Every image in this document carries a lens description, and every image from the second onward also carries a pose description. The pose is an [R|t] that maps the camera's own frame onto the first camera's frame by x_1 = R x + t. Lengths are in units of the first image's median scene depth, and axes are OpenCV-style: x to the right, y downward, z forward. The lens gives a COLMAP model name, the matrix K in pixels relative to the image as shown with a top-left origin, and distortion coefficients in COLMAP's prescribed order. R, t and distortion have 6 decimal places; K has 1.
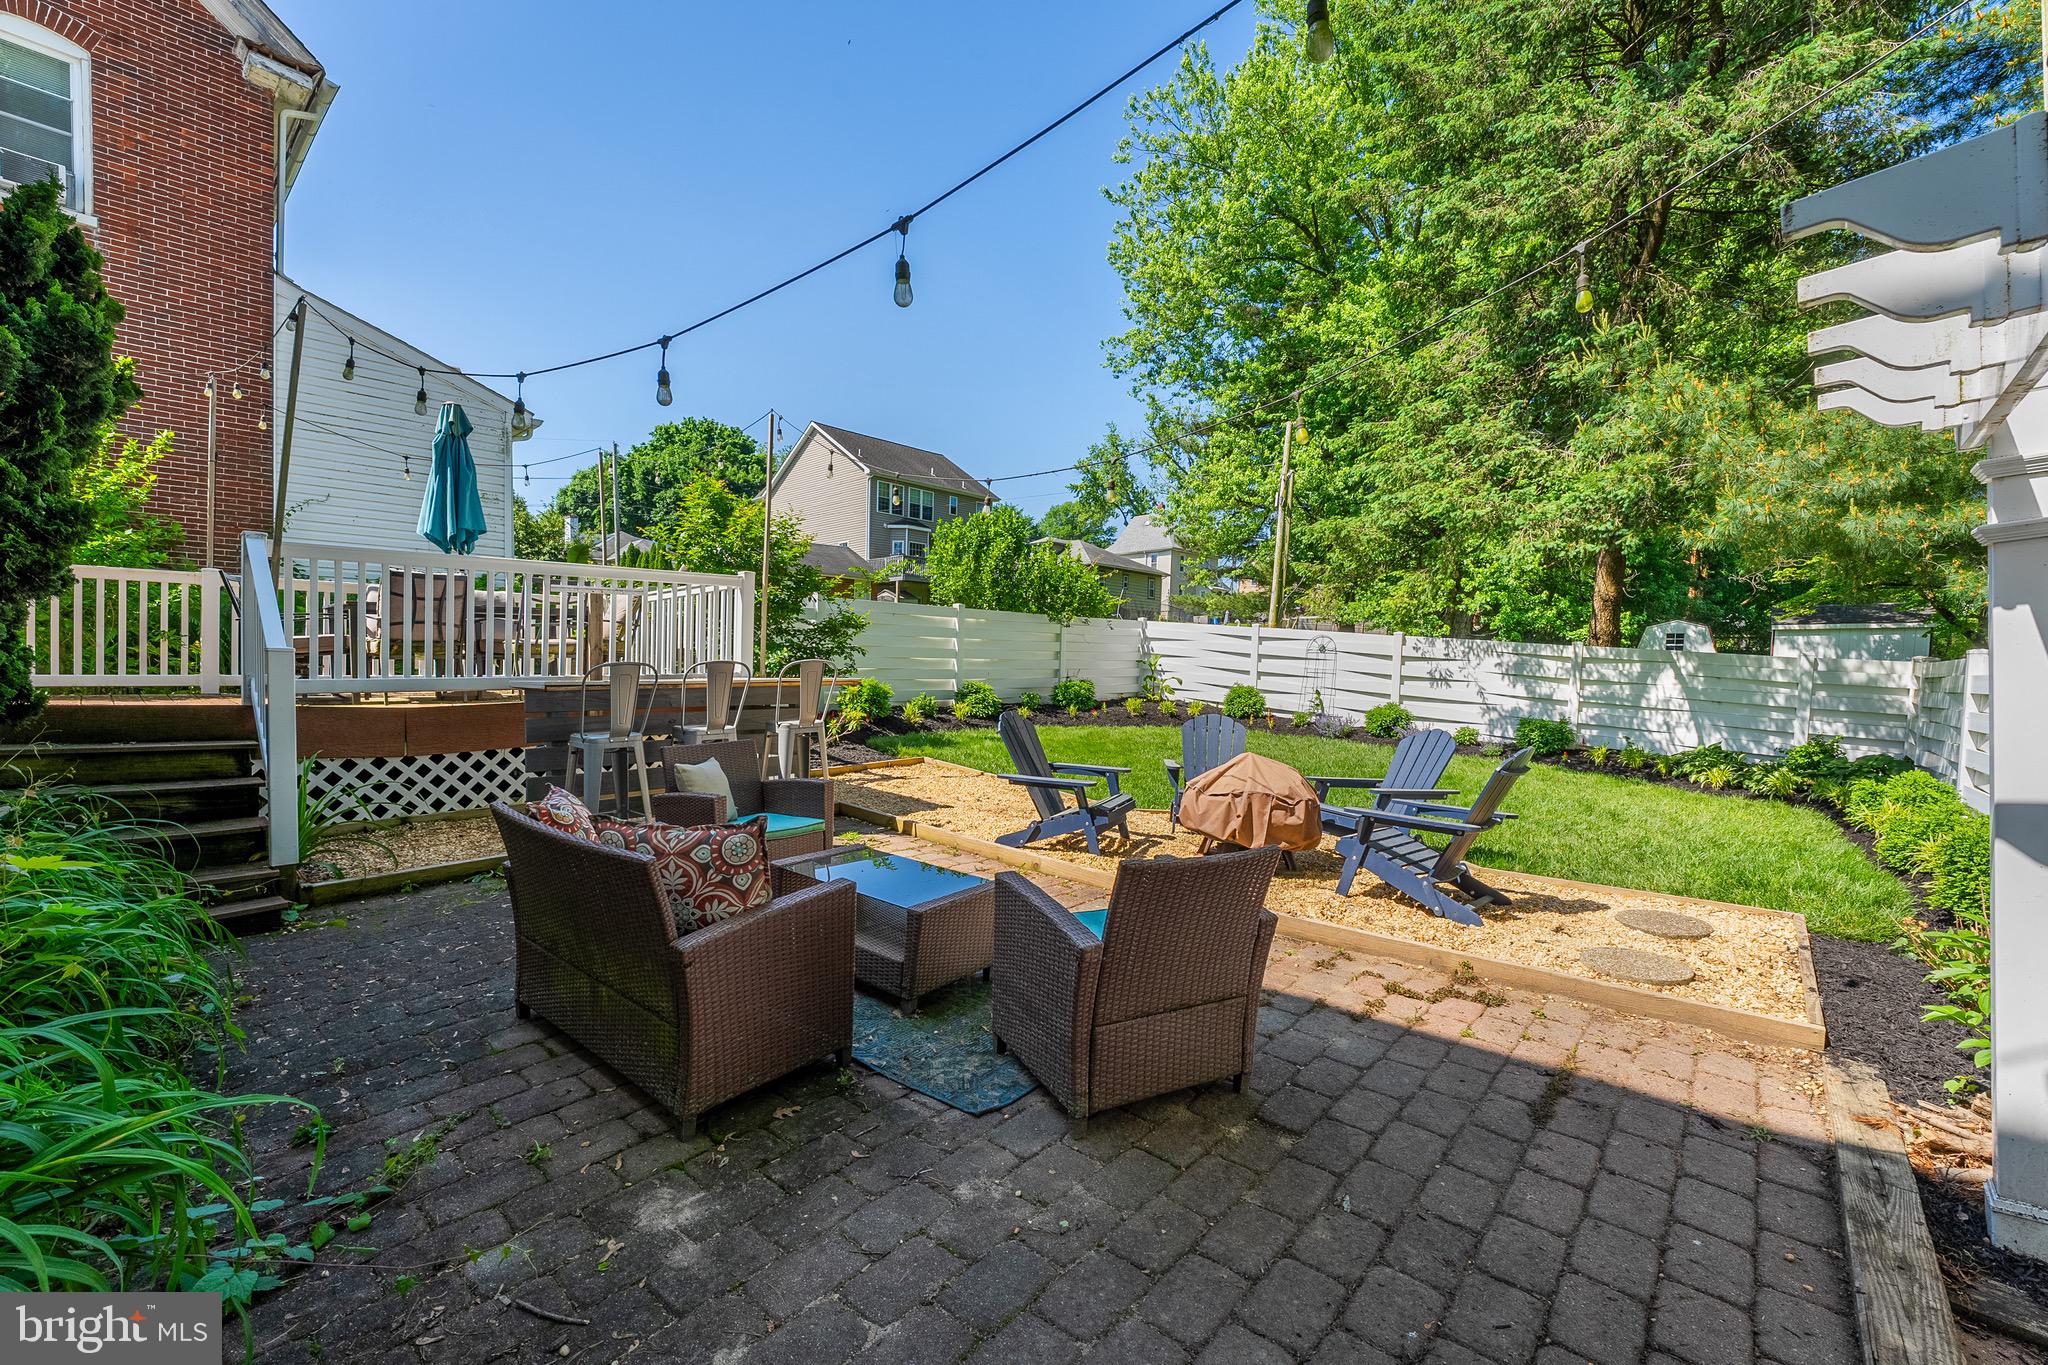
lens RADIAL K [[837.2, 0, 1025.5], [0, 837.2, 687.0], [0, 0, 1]] dist [-0.024060, 0.003224]
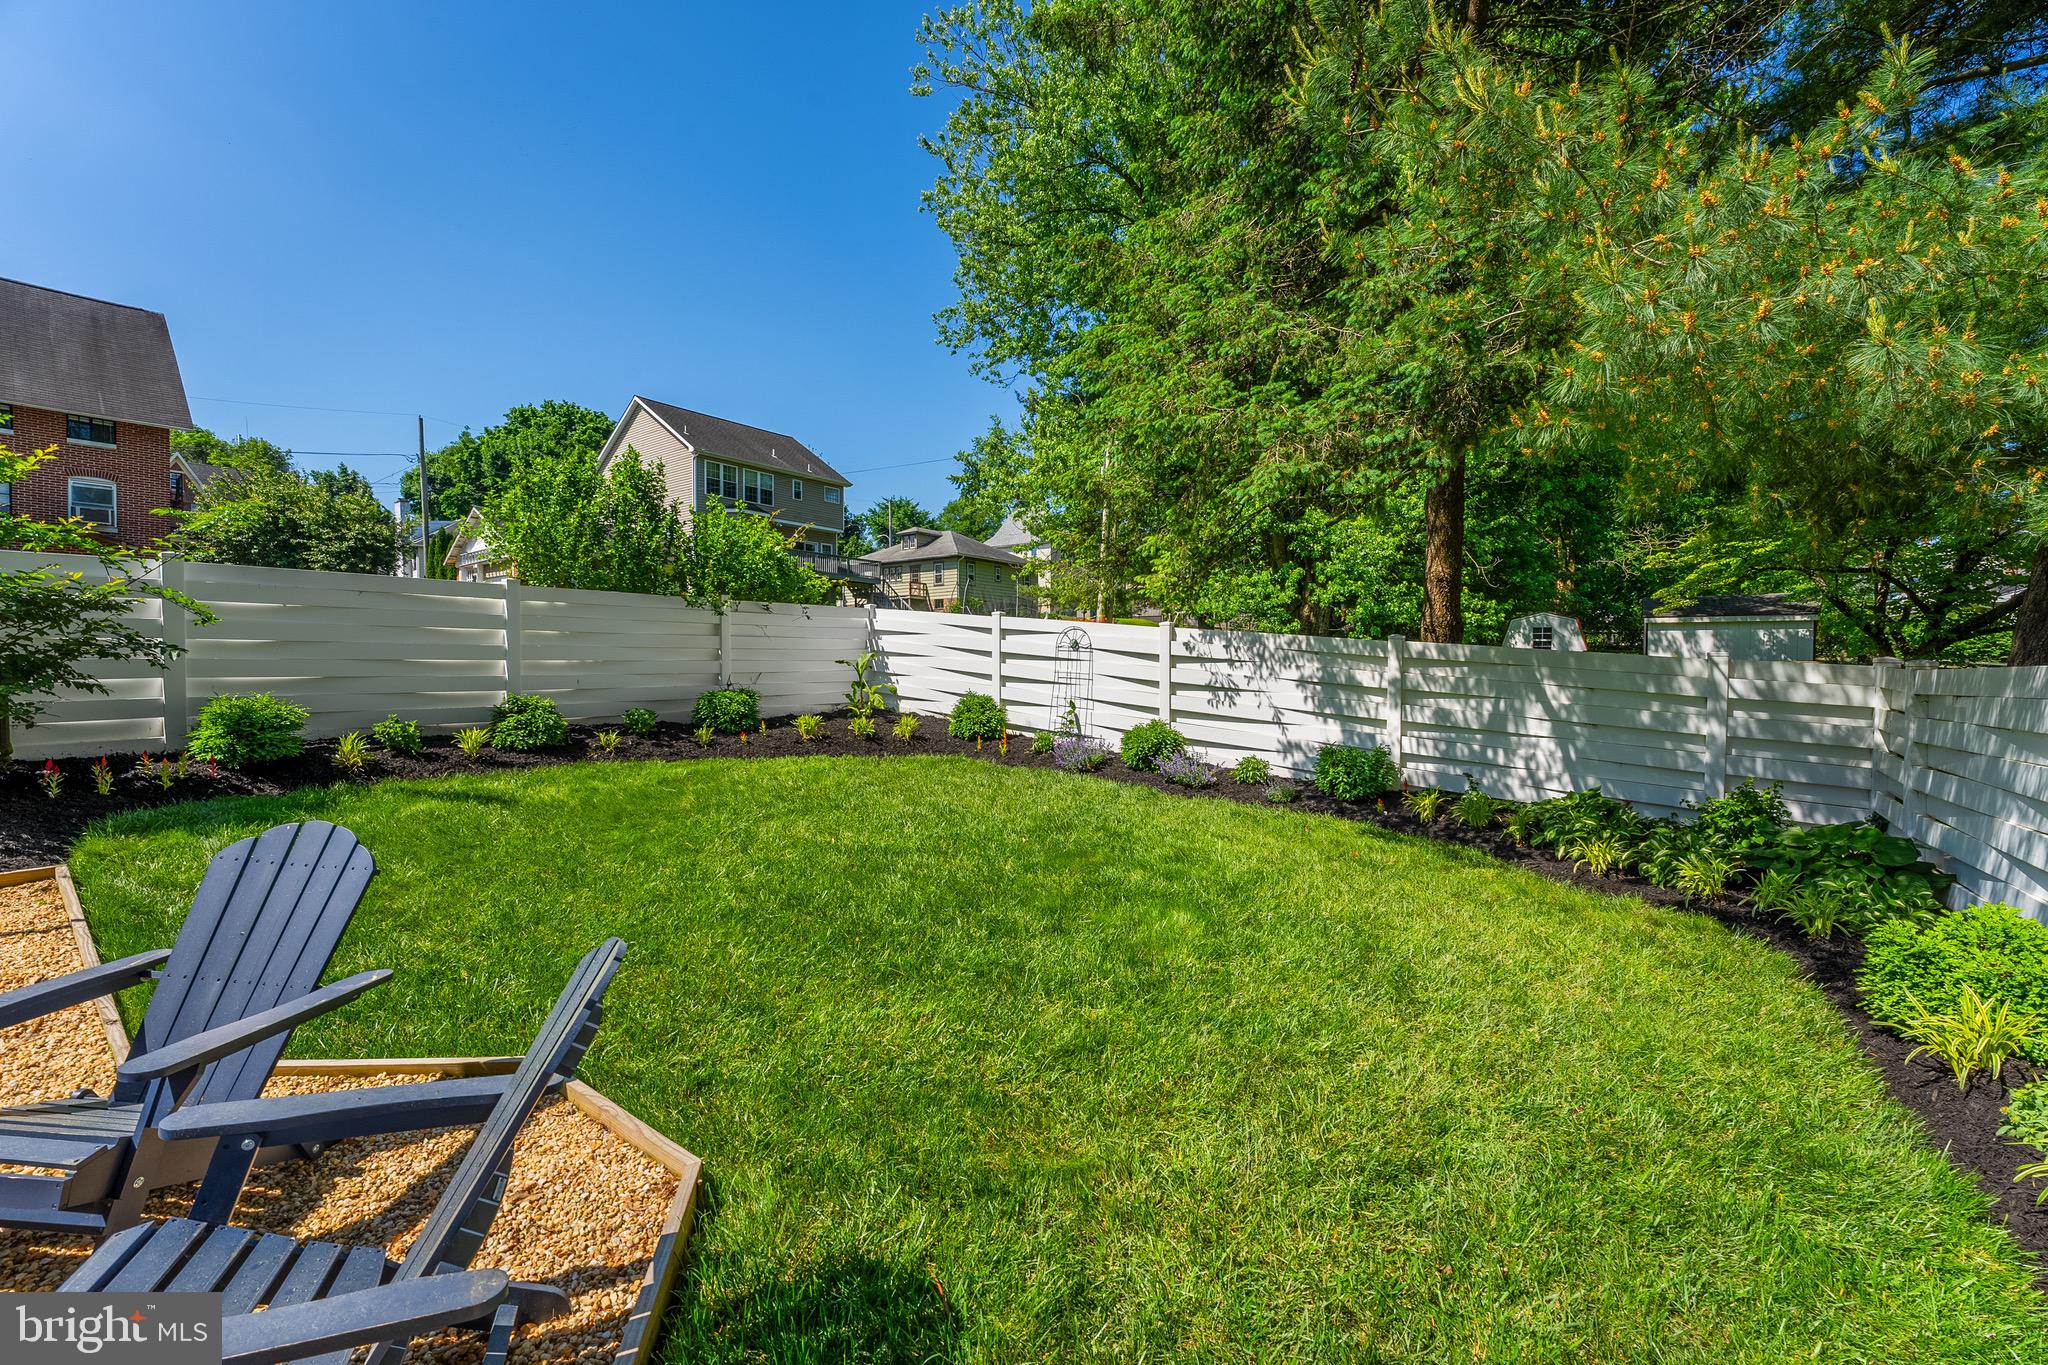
lens RADIAL K [[837.2, 0, 993.2], [0, 837.2, 680.0], [0, 0, 1]] dist [-0.024060, 0.003224]
pose [[0.996926, -0.002768, 0.078306, 0.220376], [0.003156, 0.999983, -0.004833, -0.011749], [-0.078291, 0.005065, 0.996918, 0.271392]]
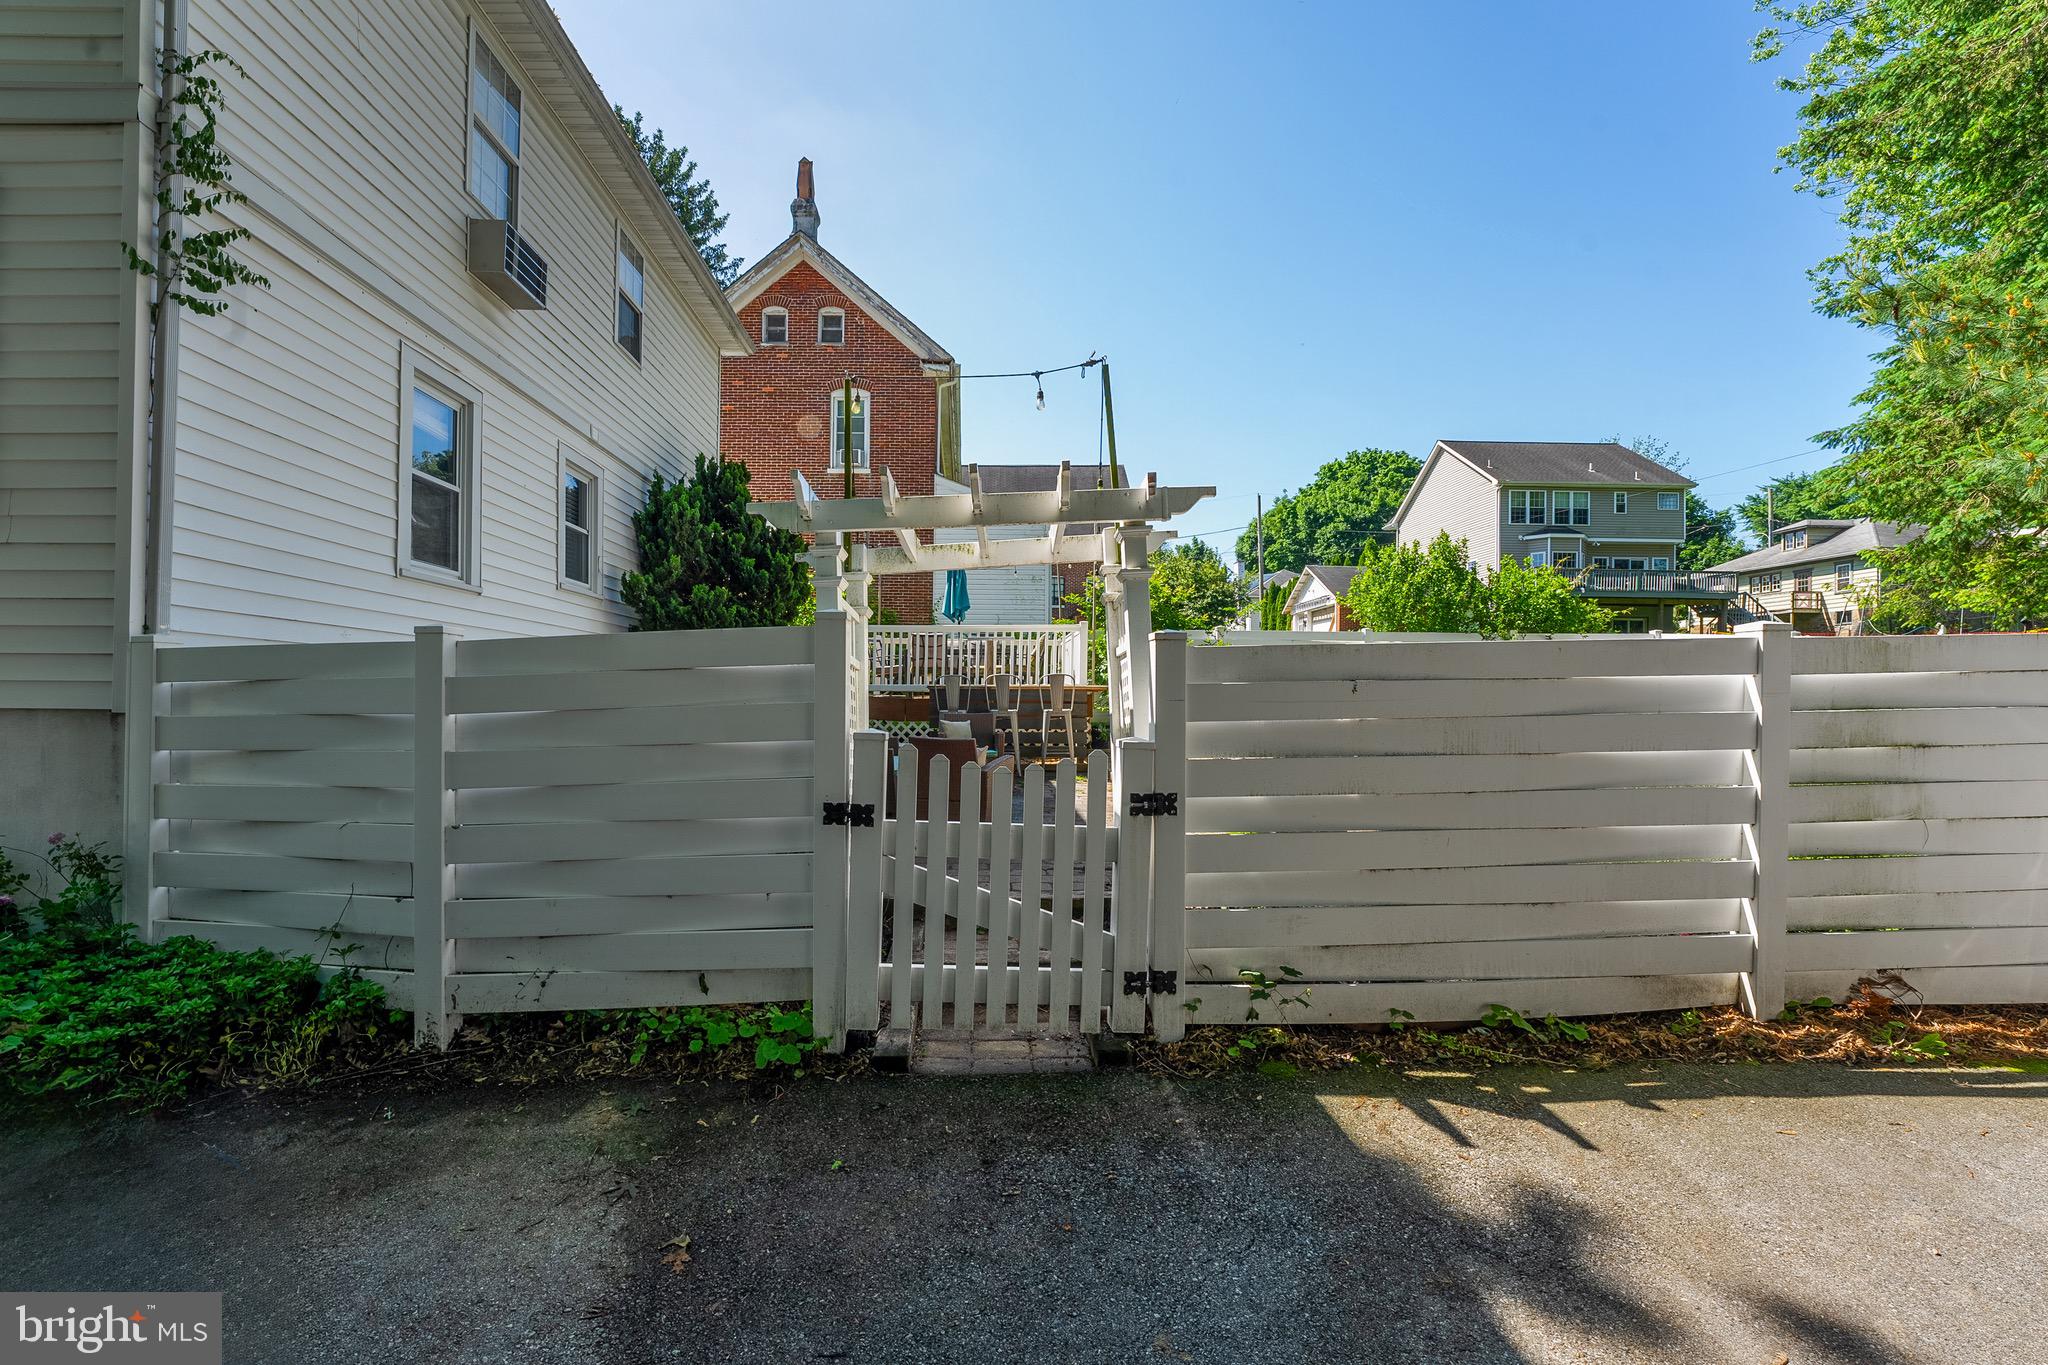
lens RADIAL K [[822.6, 0, 978.4], [0, 822.6, 693.3], [0, 0, 1]] dist [-0.019731, -0.000365]
pose [[0.670479, 0.003215, -0.741922, 0.344596], [-0.022740, 0.999610, -0.016219, 0.014407], [0.741580, 0.027746, 0.670290, -0.108584]]
